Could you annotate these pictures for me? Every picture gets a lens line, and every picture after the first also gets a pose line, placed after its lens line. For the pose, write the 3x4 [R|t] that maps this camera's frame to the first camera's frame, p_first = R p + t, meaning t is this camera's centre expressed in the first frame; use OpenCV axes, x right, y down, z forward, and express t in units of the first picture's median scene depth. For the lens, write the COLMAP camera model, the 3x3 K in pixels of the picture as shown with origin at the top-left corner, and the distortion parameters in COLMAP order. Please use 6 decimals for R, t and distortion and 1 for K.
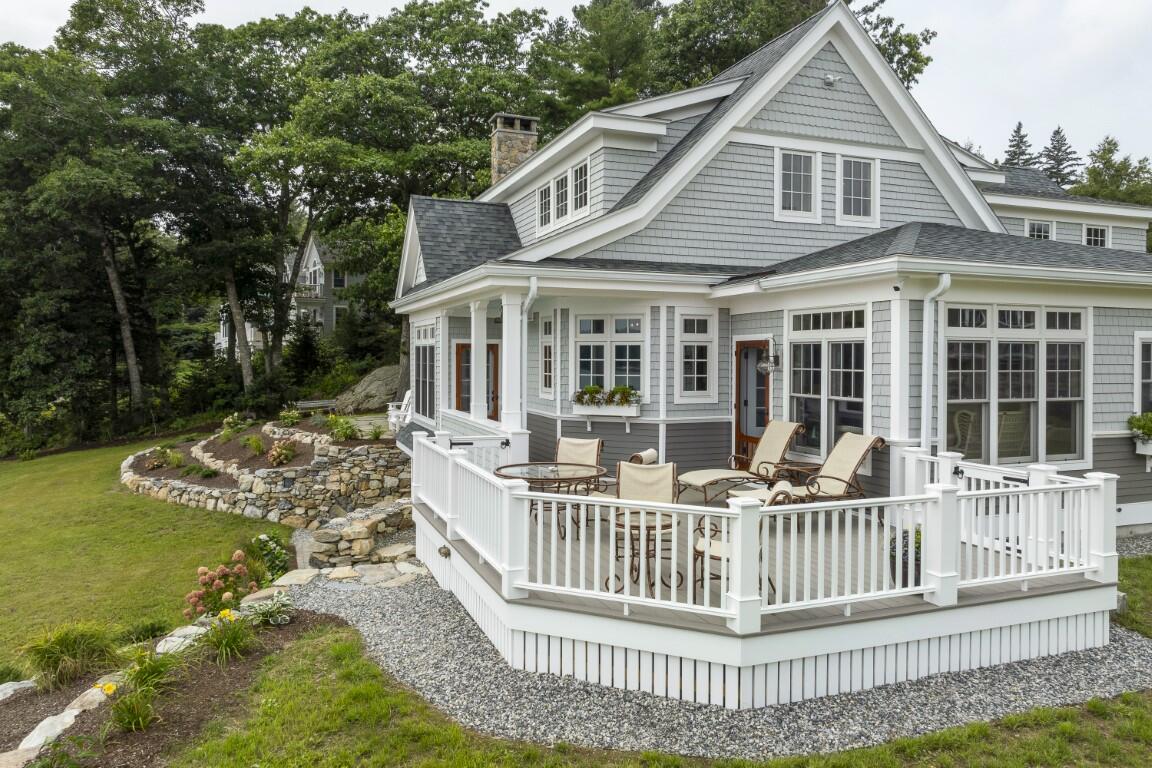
lens RADIAL K [[801.4, 0, 576.5], [0, 801.4, 371.8], [0, 0, 1]] dist [-0.001015, -0.004524]
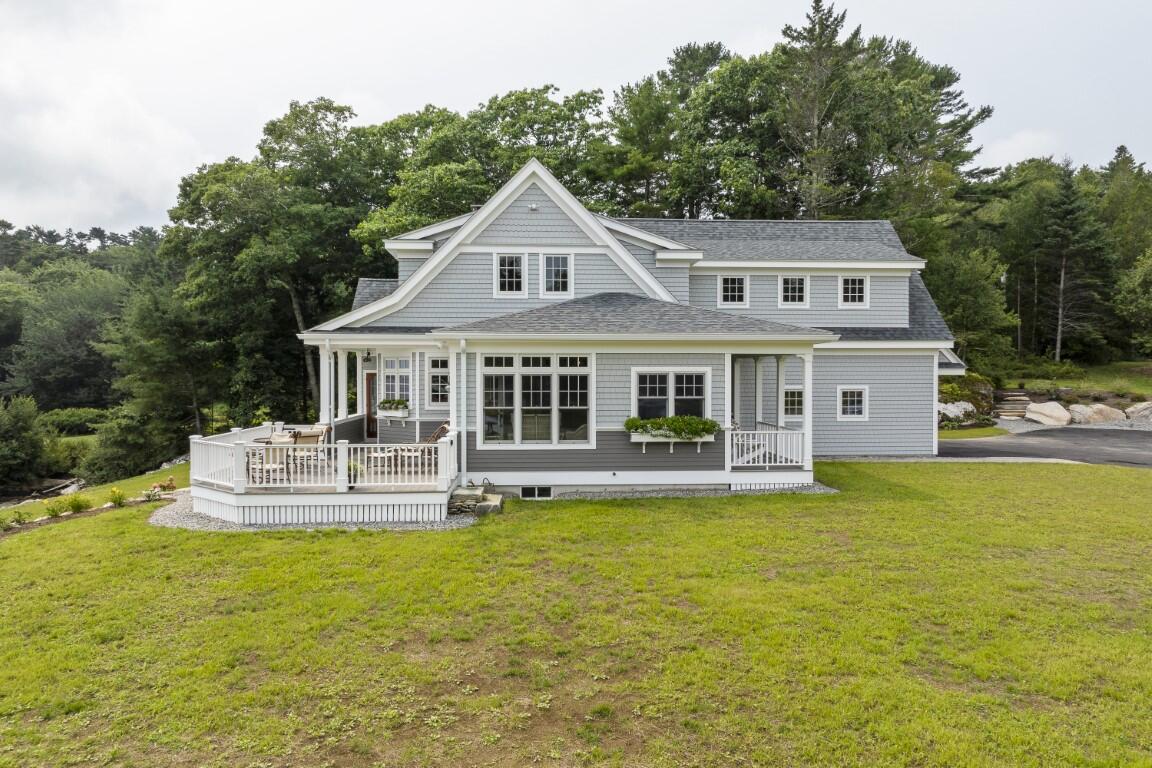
lens RADIAL K [[801.4, 0, 573.4], [0, 801.4, 388.1], [0, 0, 1]] dist [-0.001015, -0.004524]
pose [[0.953500, 0.002750, -0.301380, 0.891107], [-0.003230, 0.999994, -0.001094, -0.004982], [0.301375, 0.002016, 0.953503, -0.500684]]
